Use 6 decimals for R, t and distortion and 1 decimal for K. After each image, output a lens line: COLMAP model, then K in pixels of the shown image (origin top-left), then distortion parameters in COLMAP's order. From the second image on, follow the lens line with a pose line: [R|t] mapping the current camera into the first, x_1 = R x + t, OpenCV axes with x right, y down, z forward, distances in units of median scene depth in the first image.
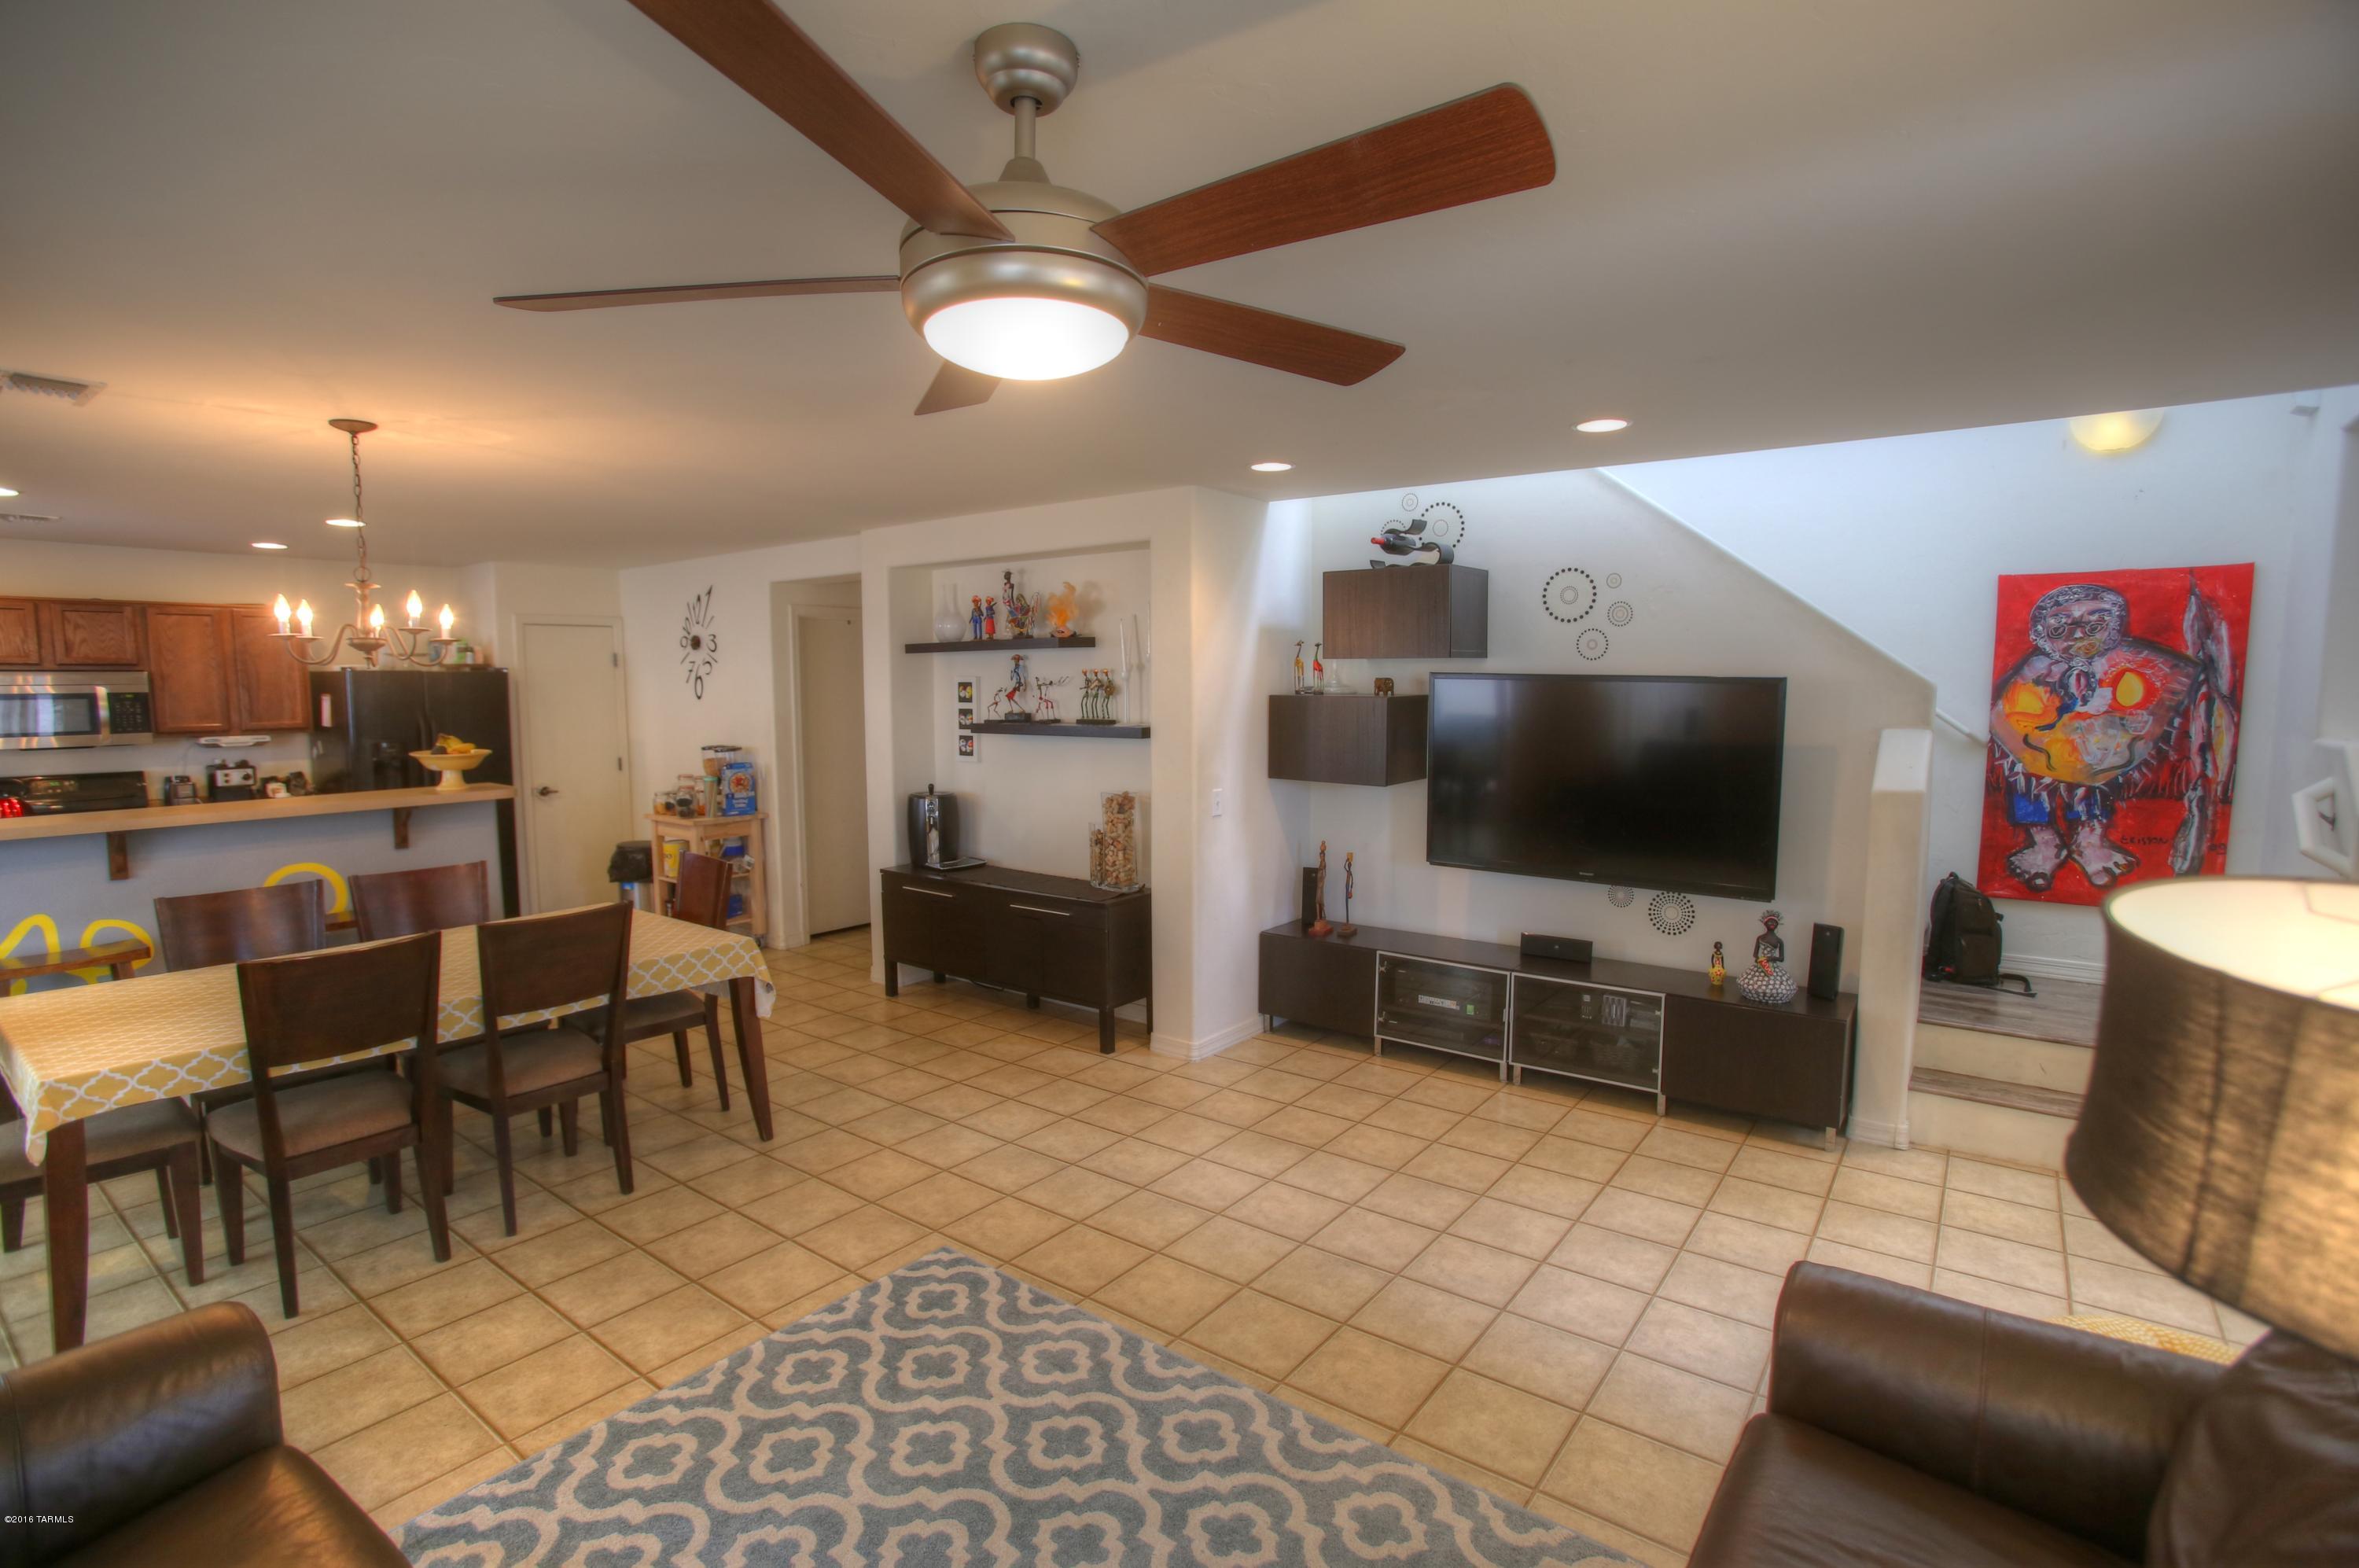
lens RADIAL K [[1125.6, 0, 1162.3], [0, 1125.6, 782.8], [0, 0, 1]] dist [-0.077197, 0.036224]
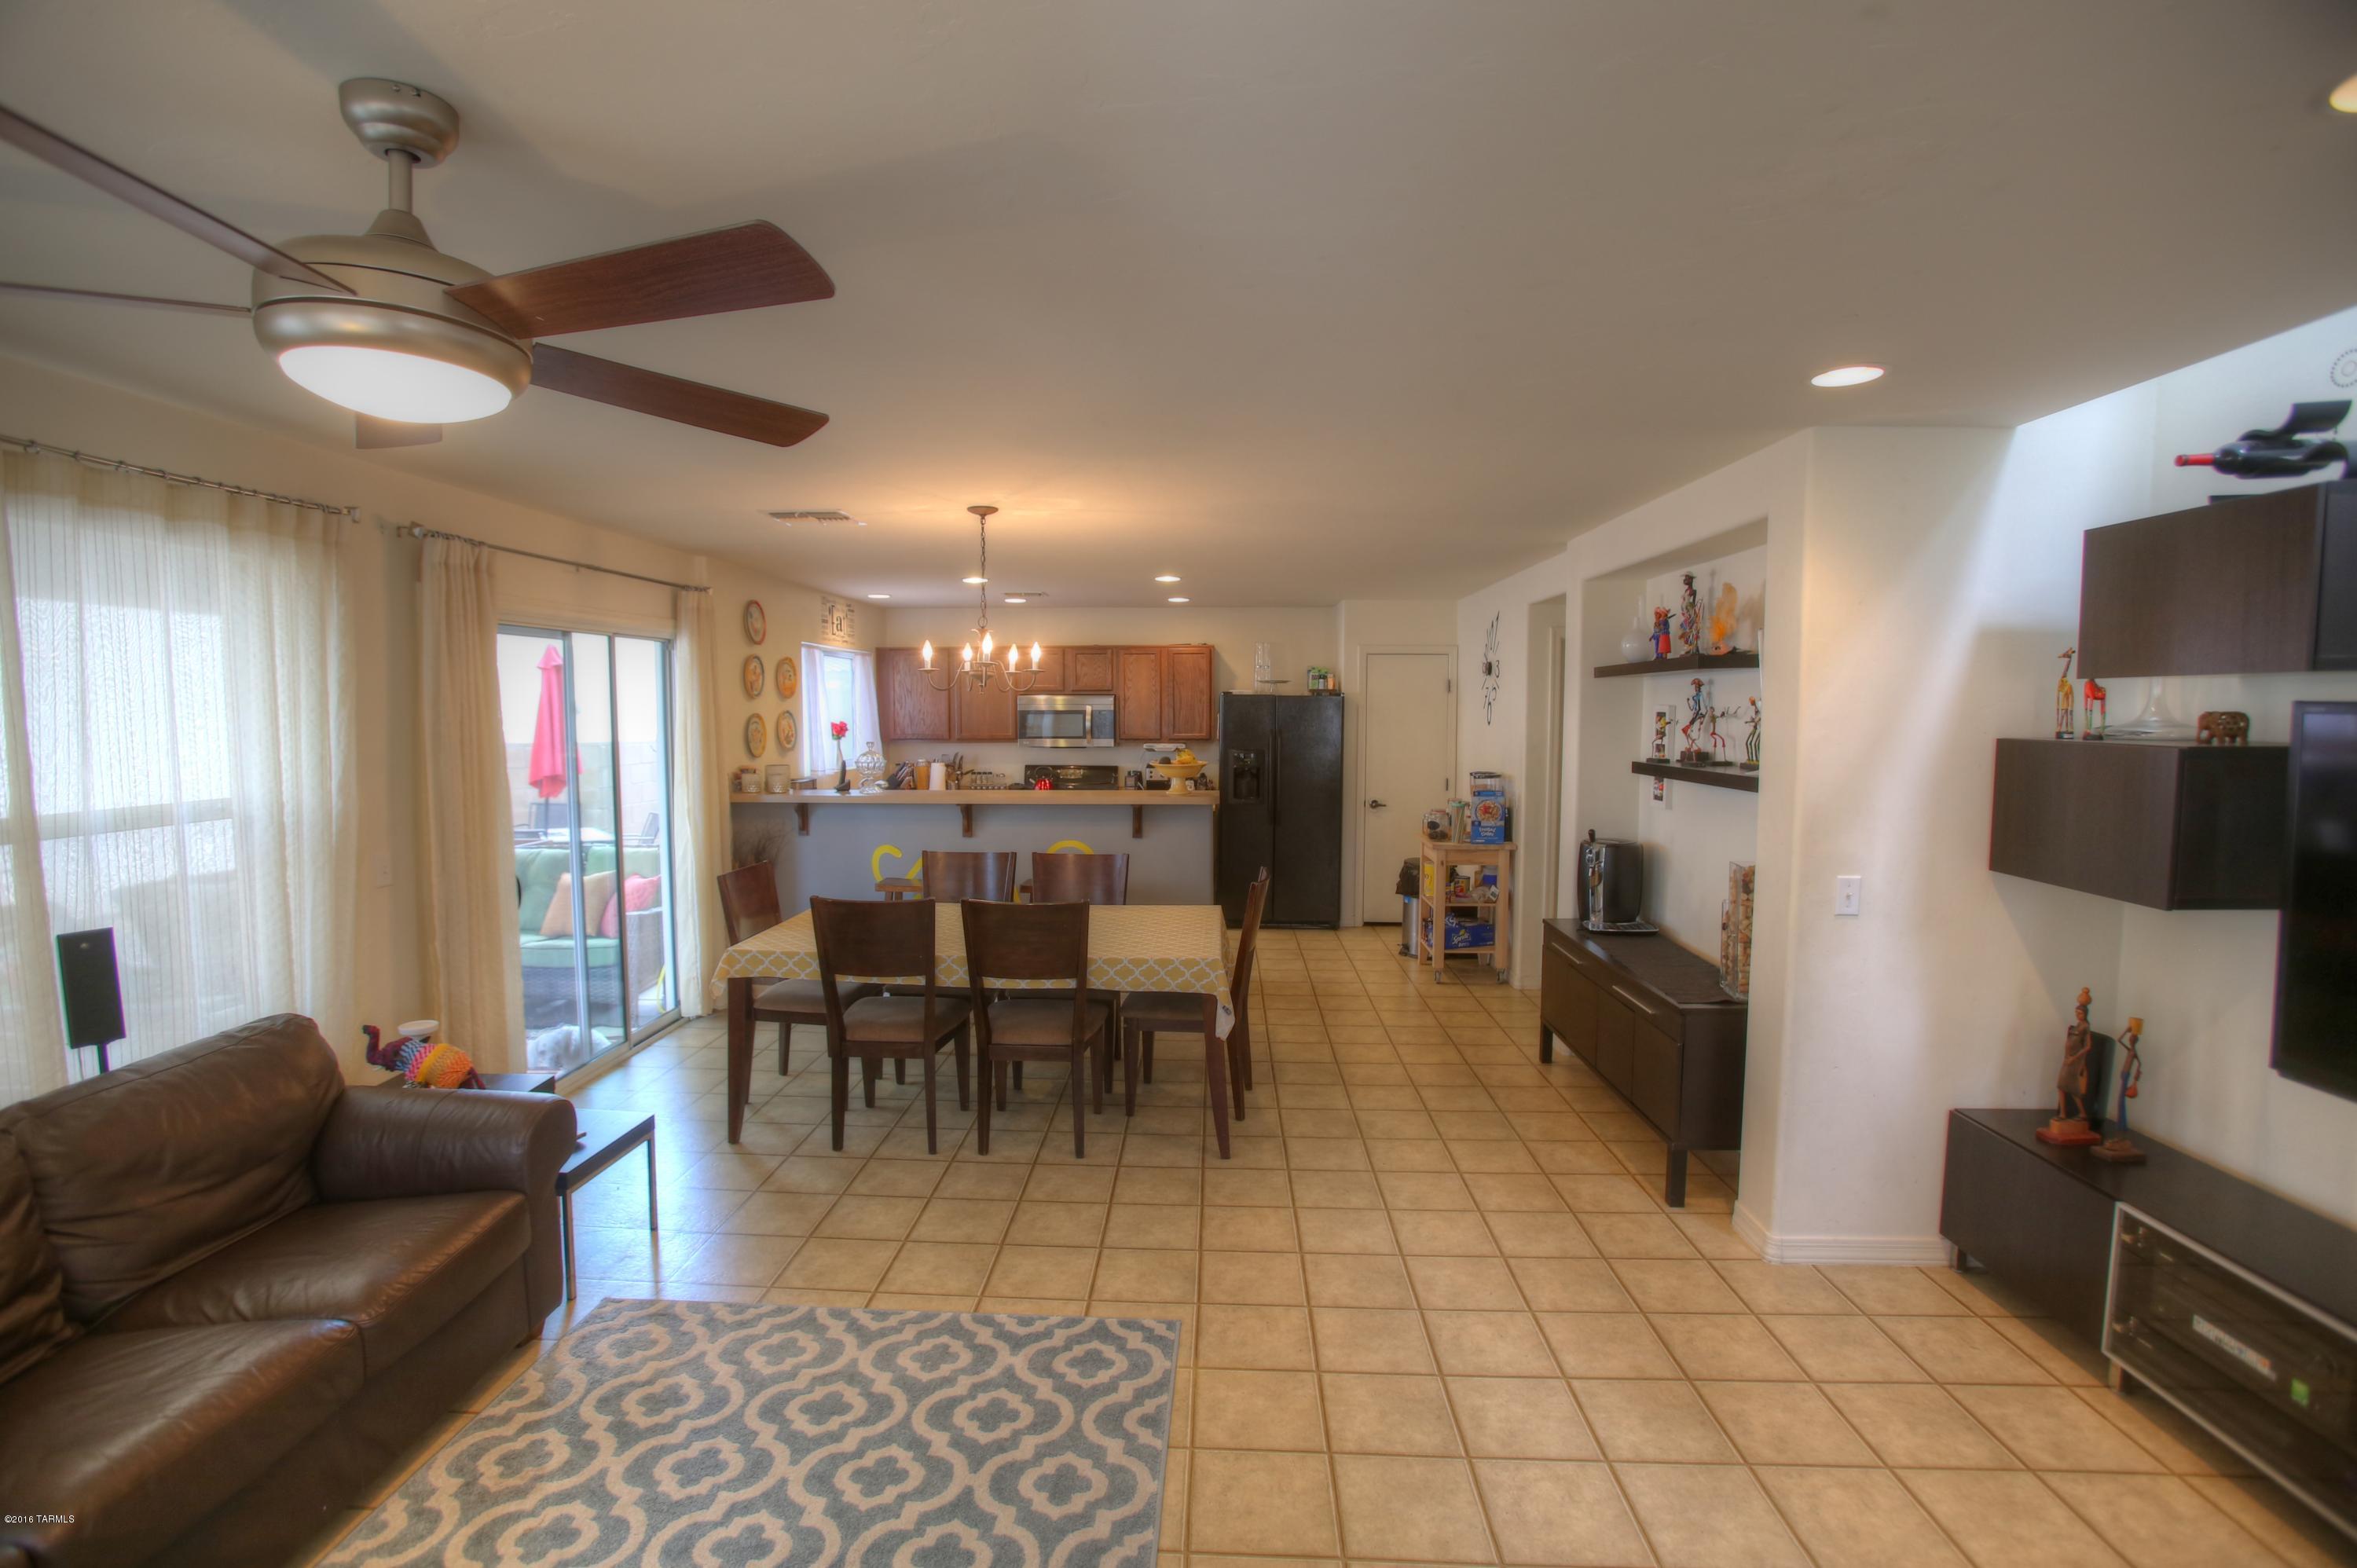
lens RADIAL K [[1088.4, 0, 1164.7], [0, 1088.4, 786.4], [0, 0, 1]] dist [-0.086744, 0.042393]
pose [[0.570167, 0.065925, -0.818879, 0.326642], [-0.080382, 0.996469, 0.024254, -0.029894], [0.817587, 0.051994, 0.573453, 0.303282]]
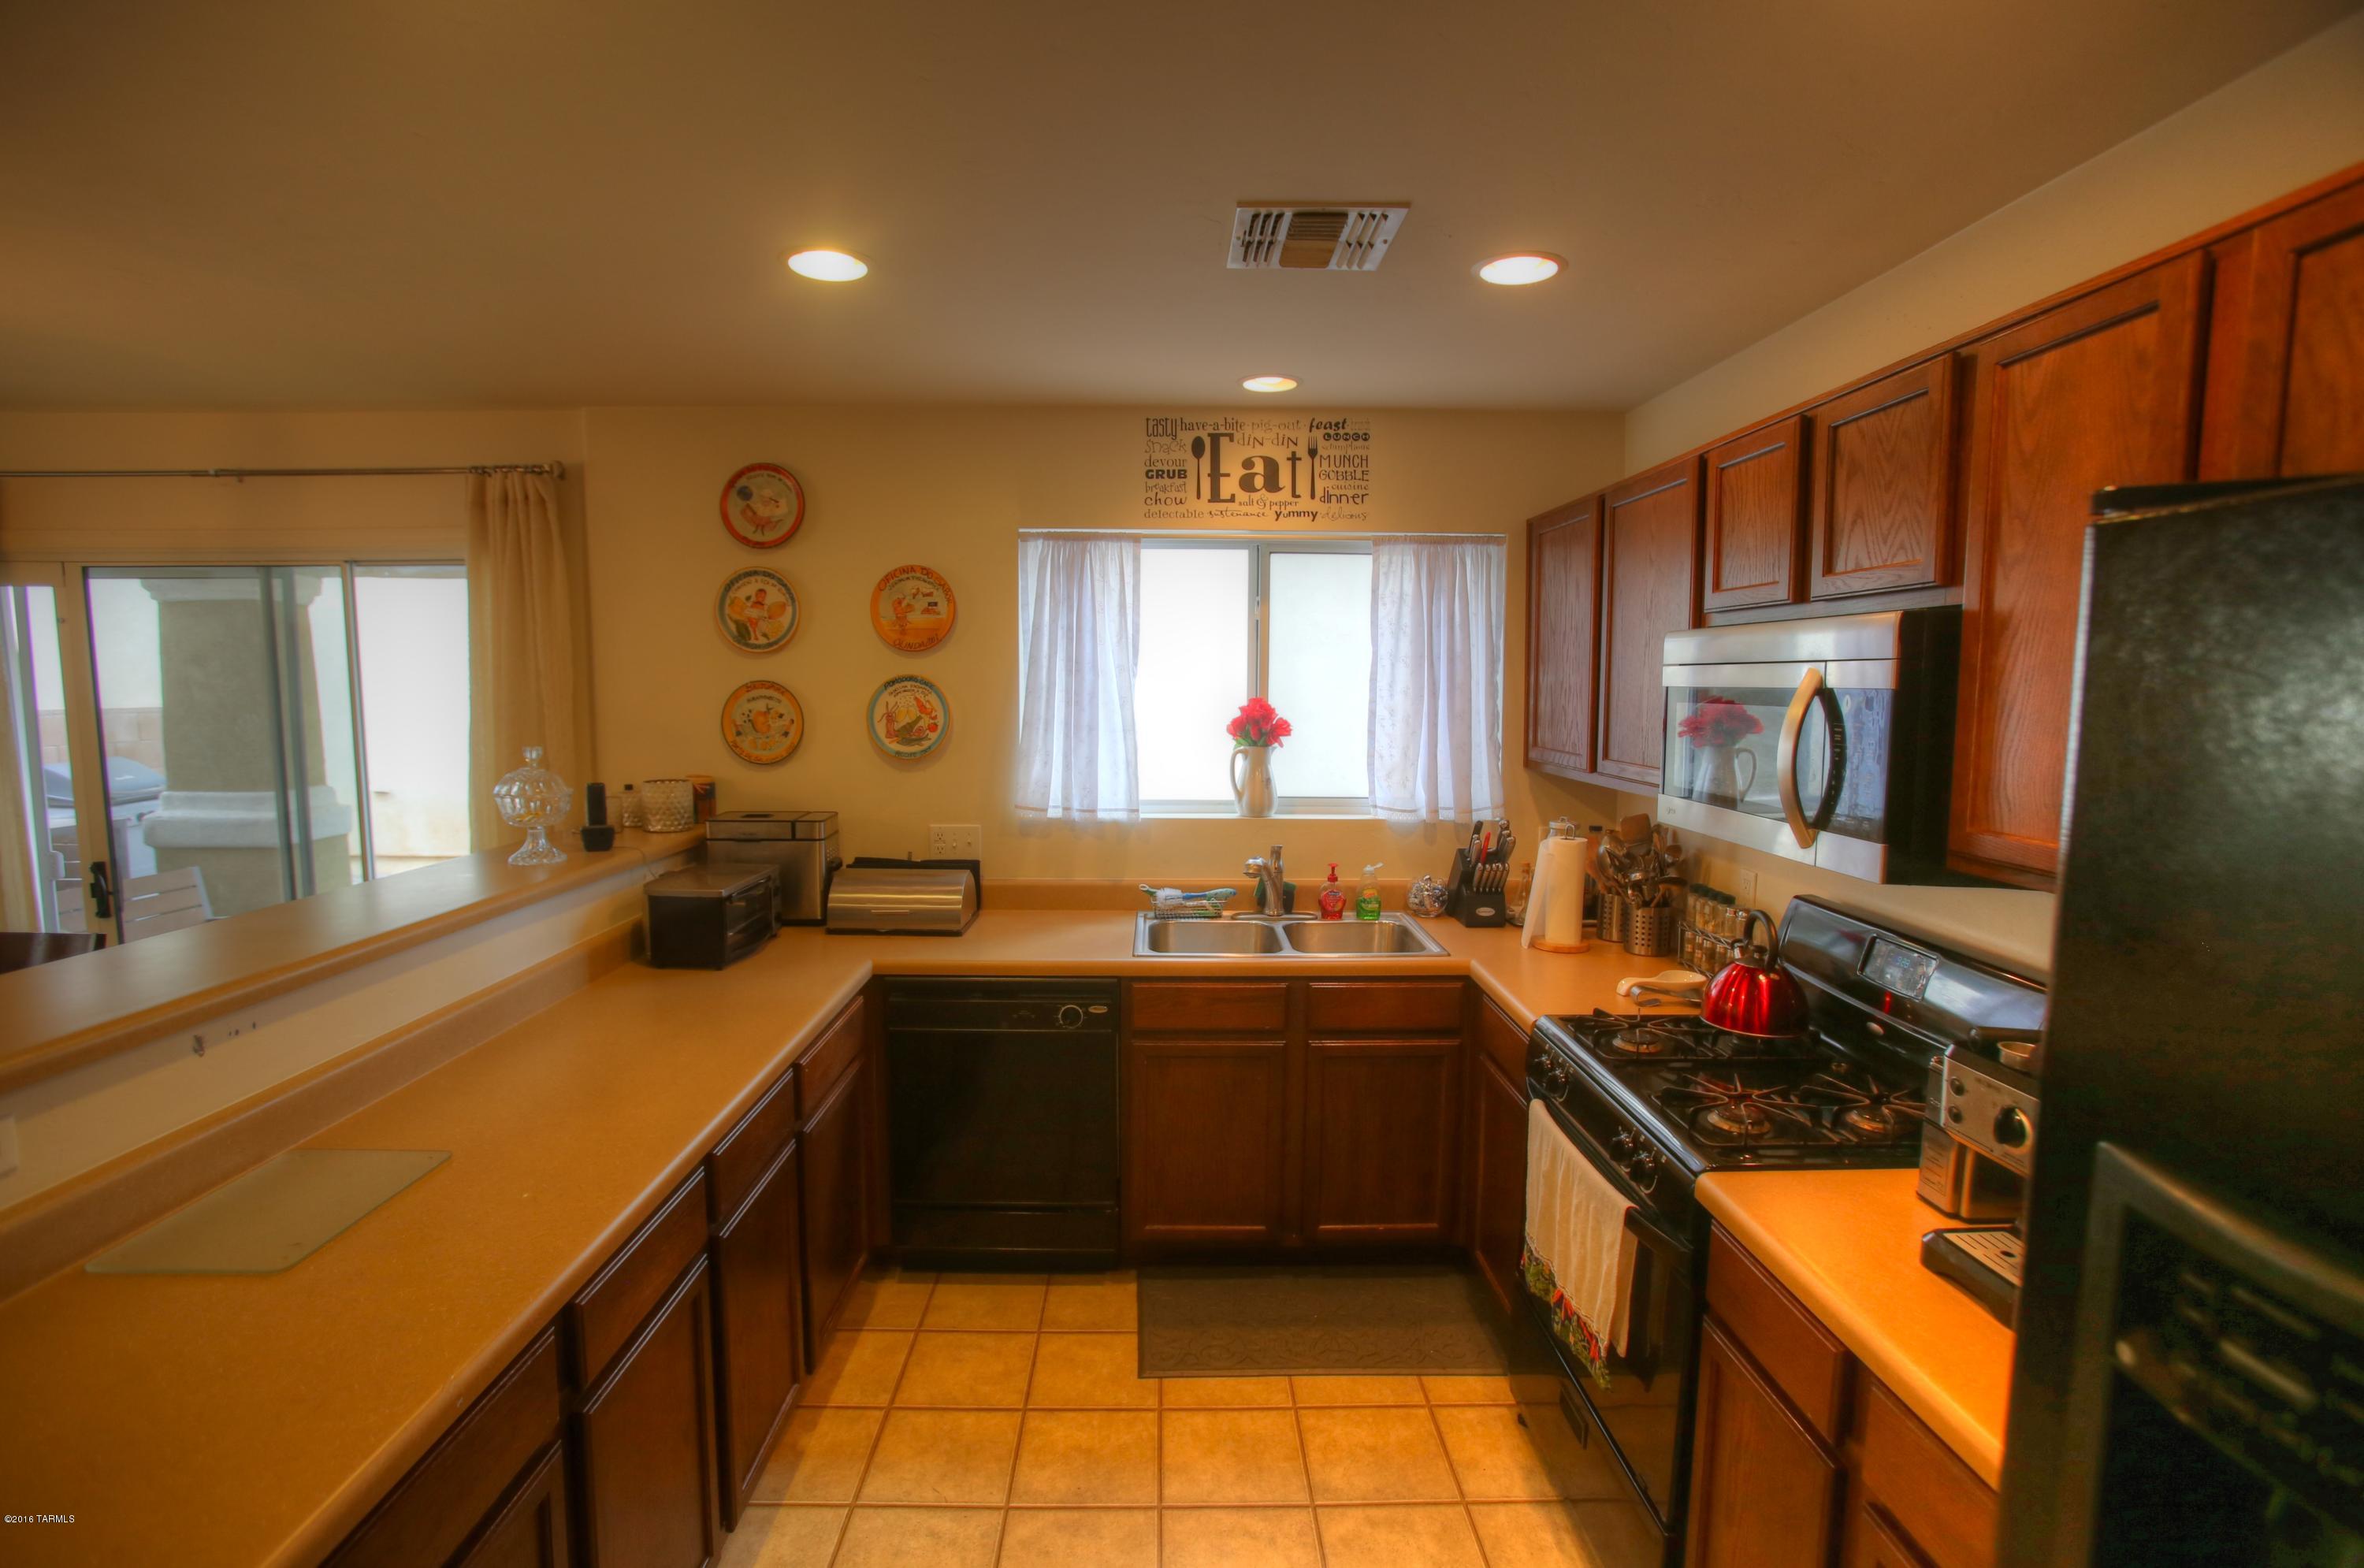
lens RADIAL K [[1125.1, 0, 1177.7], [0, 1125.1, 785.8], [0, 0, 1]] dist [-0.093325, 0.048067]
pose [[-0.780090, 0.062697, -0.622518, -0.786555], [-0.058280, 0.983359, 0.172072, -0.117724], [0.622947, 0.170512, -0.763454, 1.345160]]
